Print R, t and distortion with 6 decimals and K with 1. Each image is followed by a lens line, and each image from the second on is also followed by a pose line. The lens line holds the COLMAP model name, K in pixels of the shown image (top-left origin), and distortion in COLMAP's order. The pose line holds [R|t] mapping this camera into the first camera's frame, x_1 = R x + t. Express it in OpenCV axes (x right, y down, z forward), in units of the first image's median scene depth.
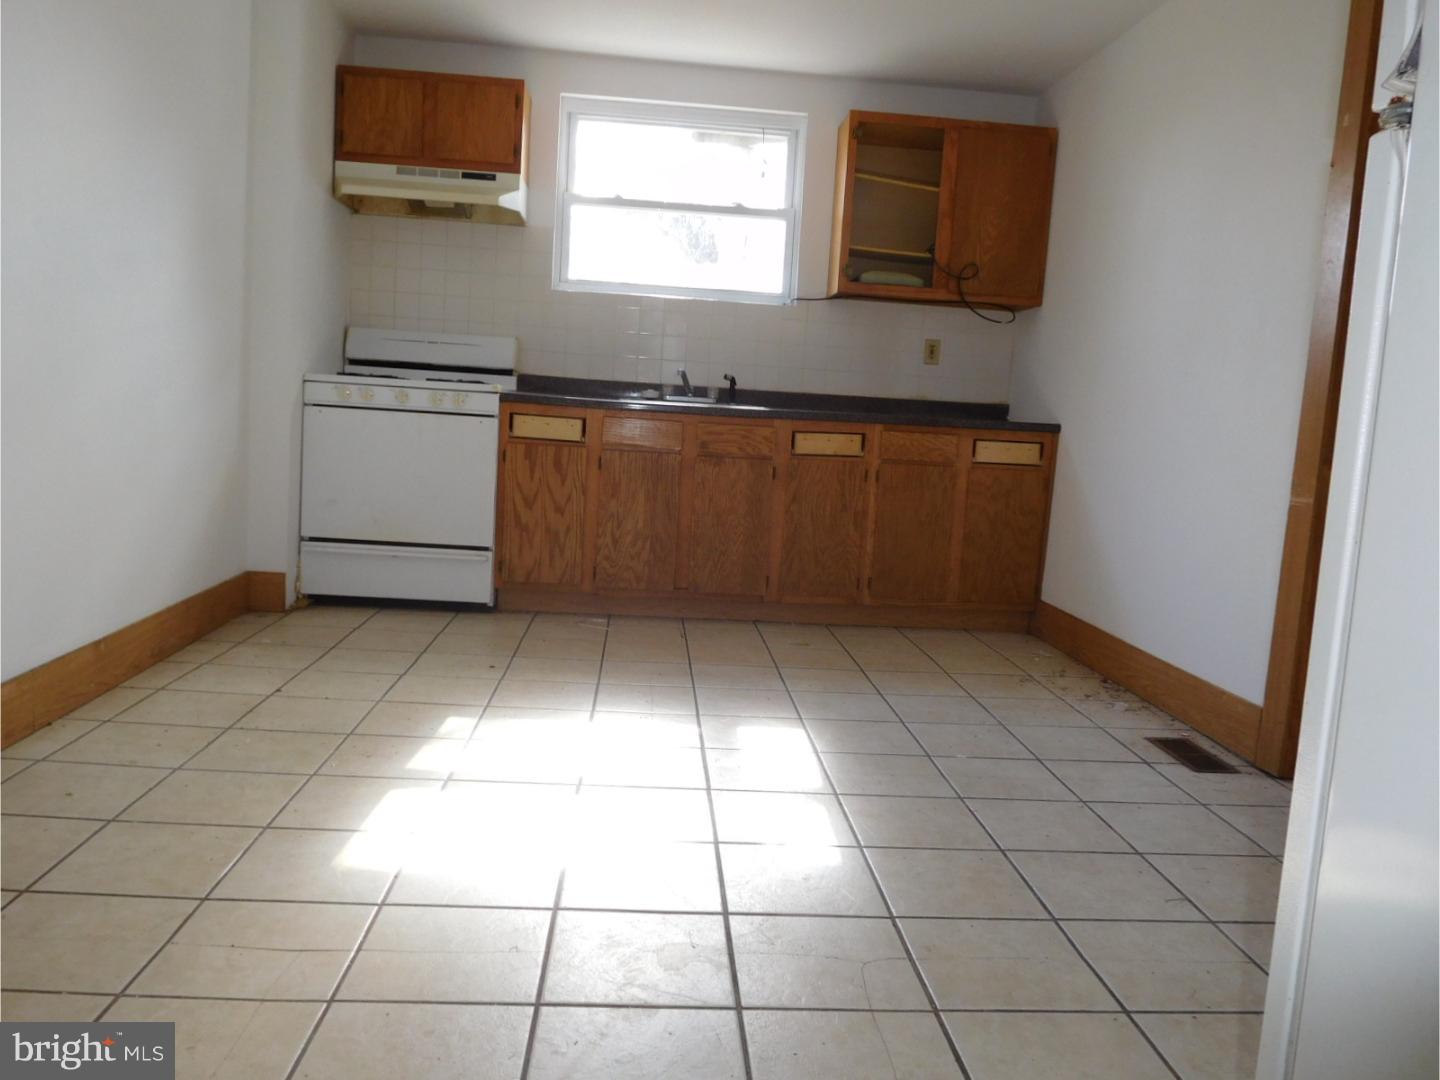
lens RADIAL K [[1066.0, 0, 720.0], [0, 1066.0, 540.0], [0, 0, 1]] dist [-0.013370, 0.004601]
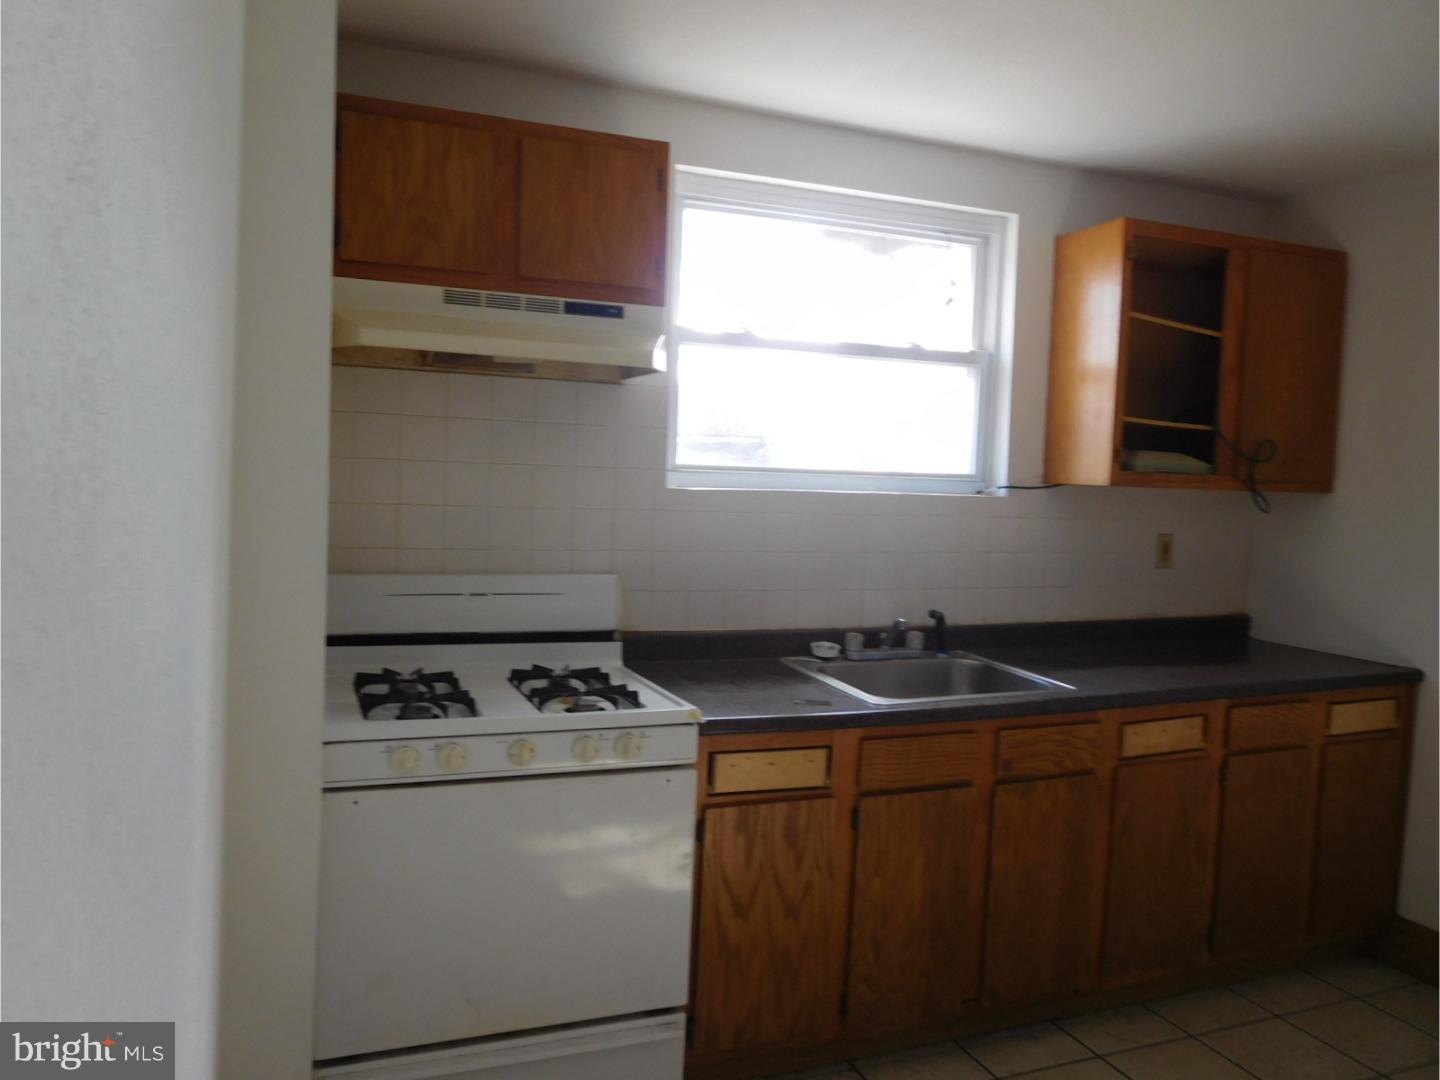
lens RADIAL K [[1069.1, 0, 720.0], [0, 1069.1, 540.0], [0, 0, 1]] dist [0.011036, 0.001195]
pose [[0.952438, -0.046714, 0.301130, -0.337703], [0.058319, 0.997857, -0.029659, -0.202690], [-0.299100, 0.045810, 0.953122, 0.456859]]
